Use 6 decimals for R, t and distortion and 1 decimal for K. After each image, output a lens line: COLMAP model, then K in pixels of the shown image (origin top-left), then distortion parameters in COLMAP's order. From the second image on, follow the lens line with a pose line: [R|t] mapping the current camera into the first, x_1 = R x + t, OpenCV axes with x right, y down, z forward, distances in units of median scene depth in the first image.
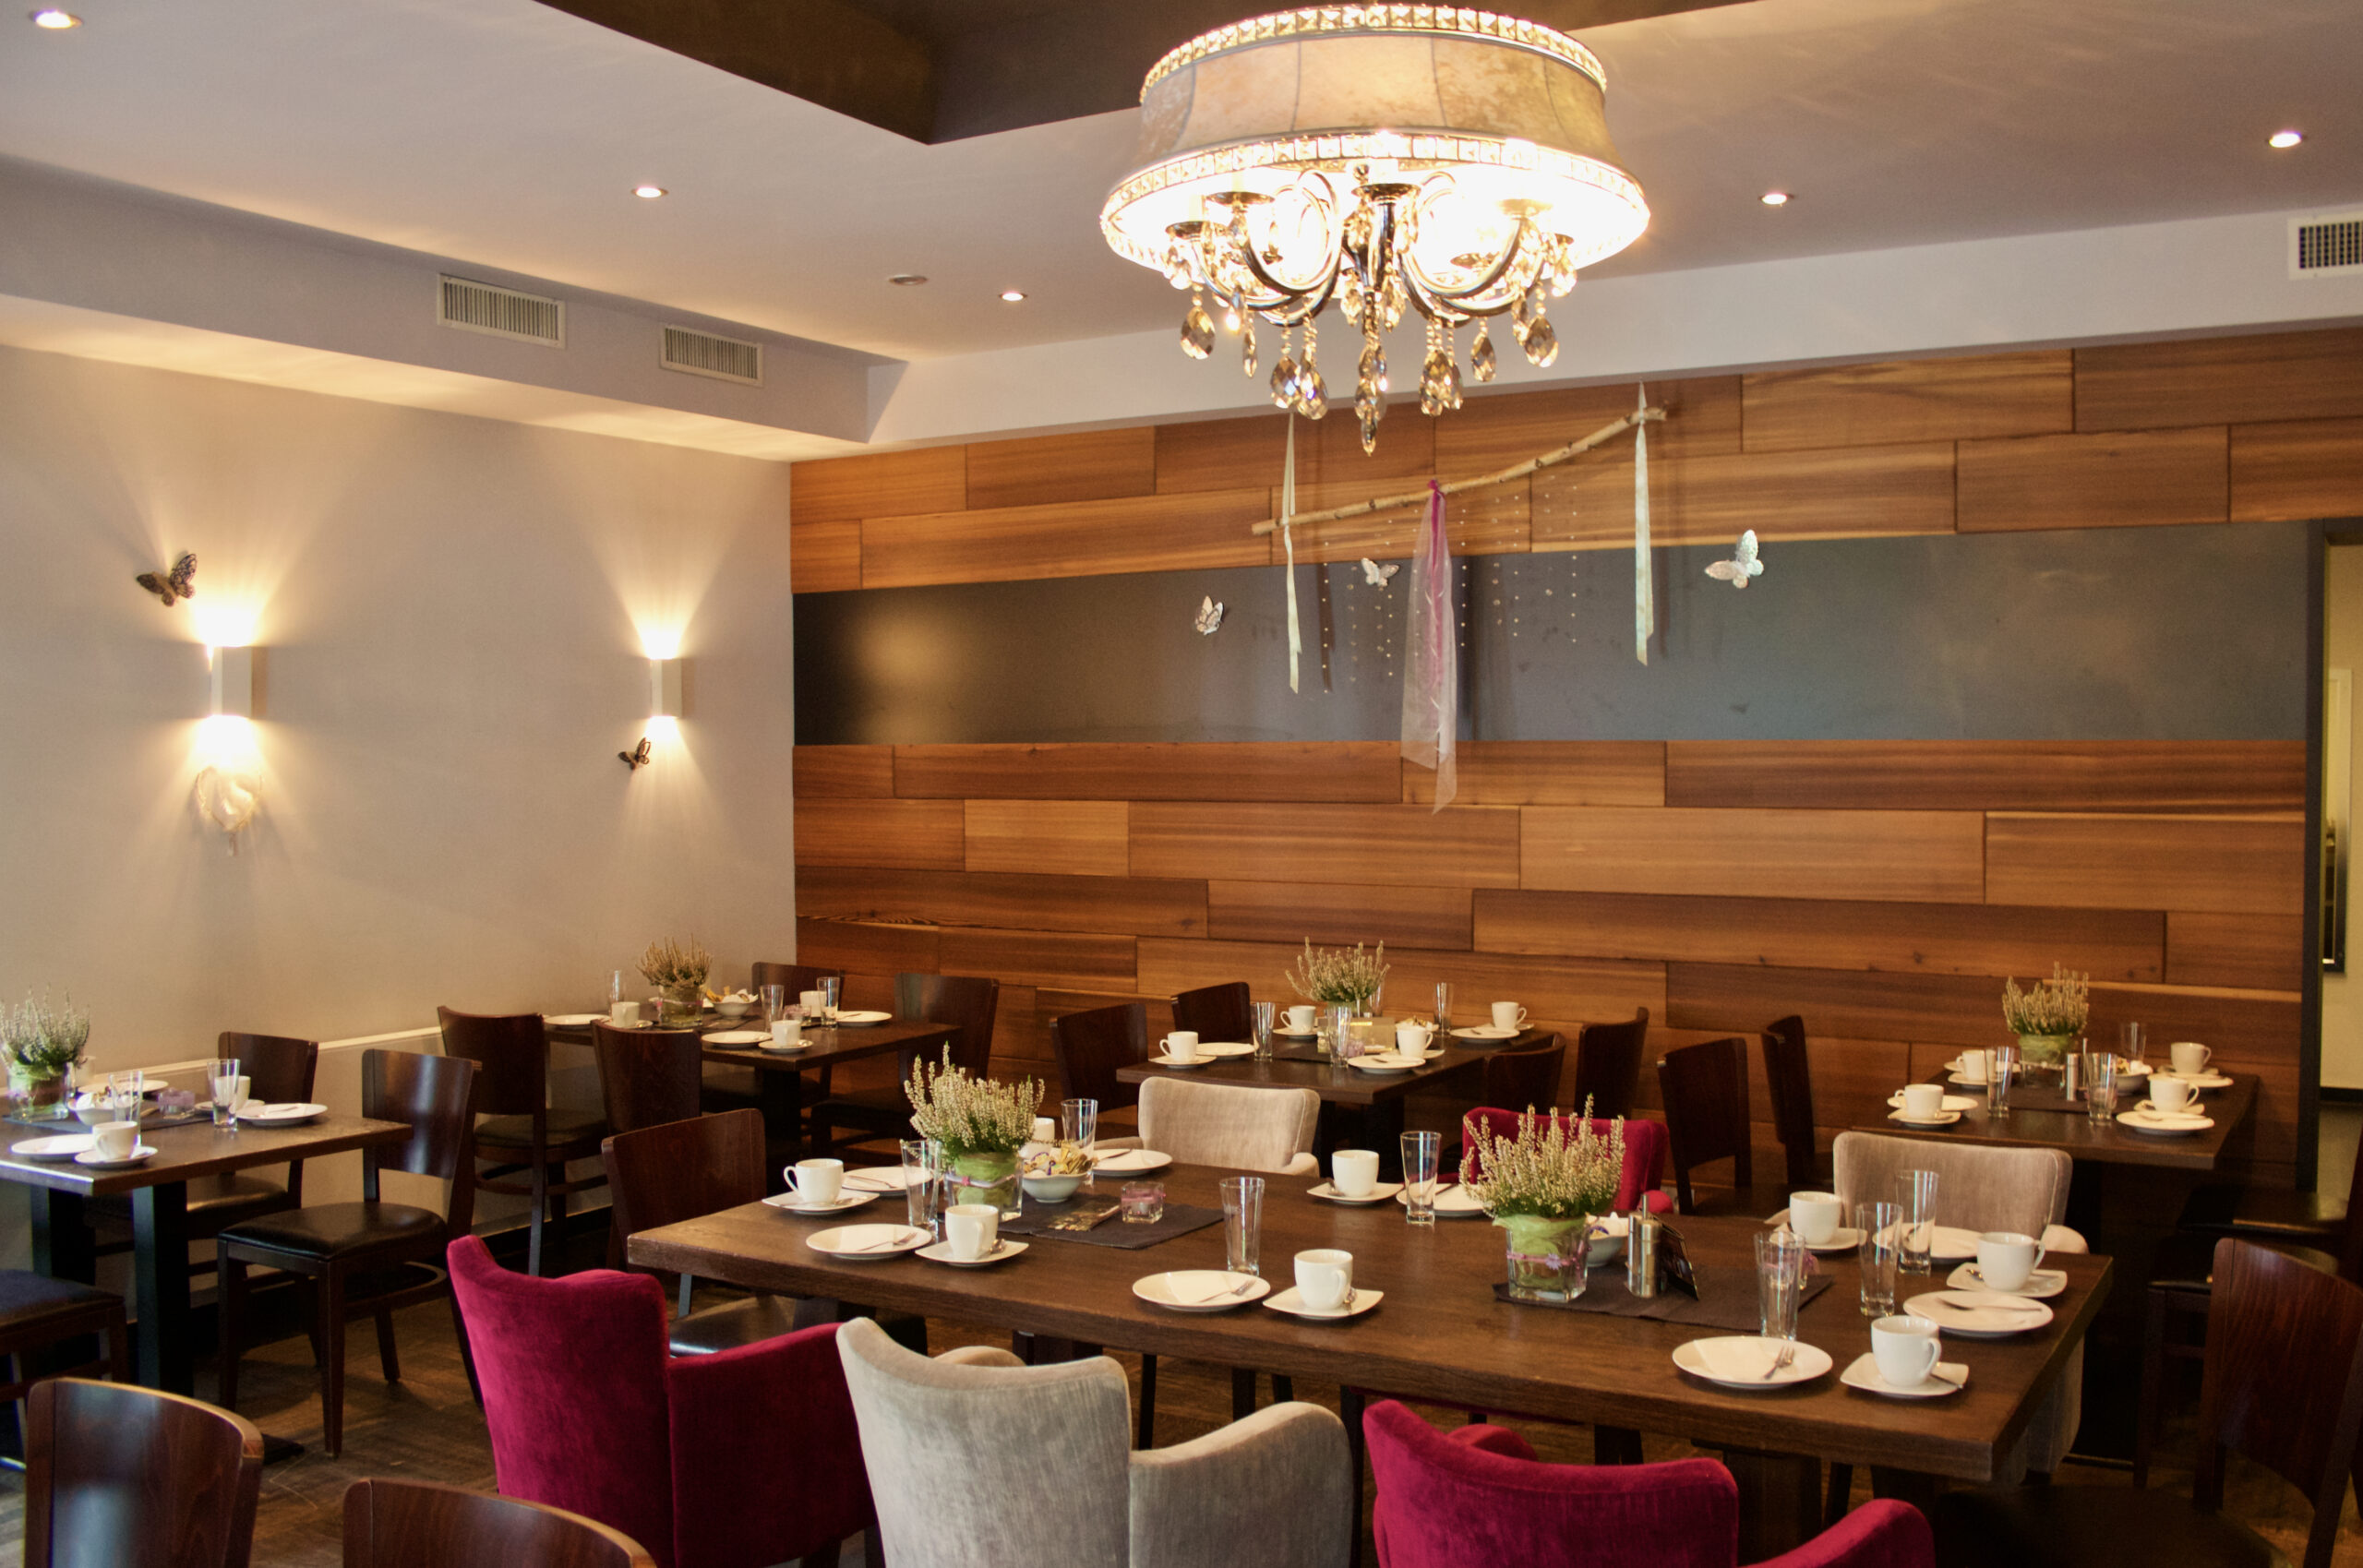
lens RADIAL K [[1976.2, 0, 1189.0], [0, 1976.2, 824.2], [0, 0, 1]] dist [-0.181459, 0.259674]
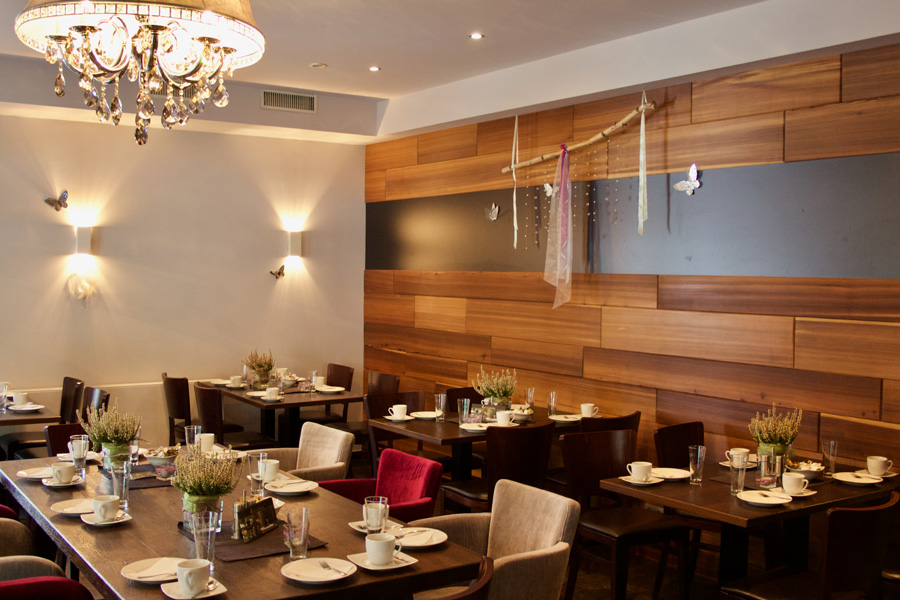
lens RADIAL K [[890.5, 0, 450.0], [0, 890.5, 300.0], [0, 0, 1]] dist [-0.177112, 0.353684]
pose [[0.921191, 0.030397, -0.387921, 0.377851], [-0.033557, 0.999436, -0.001373, -0.009060], [0.387661, 0.014282, 0.921691, 0.111369]]
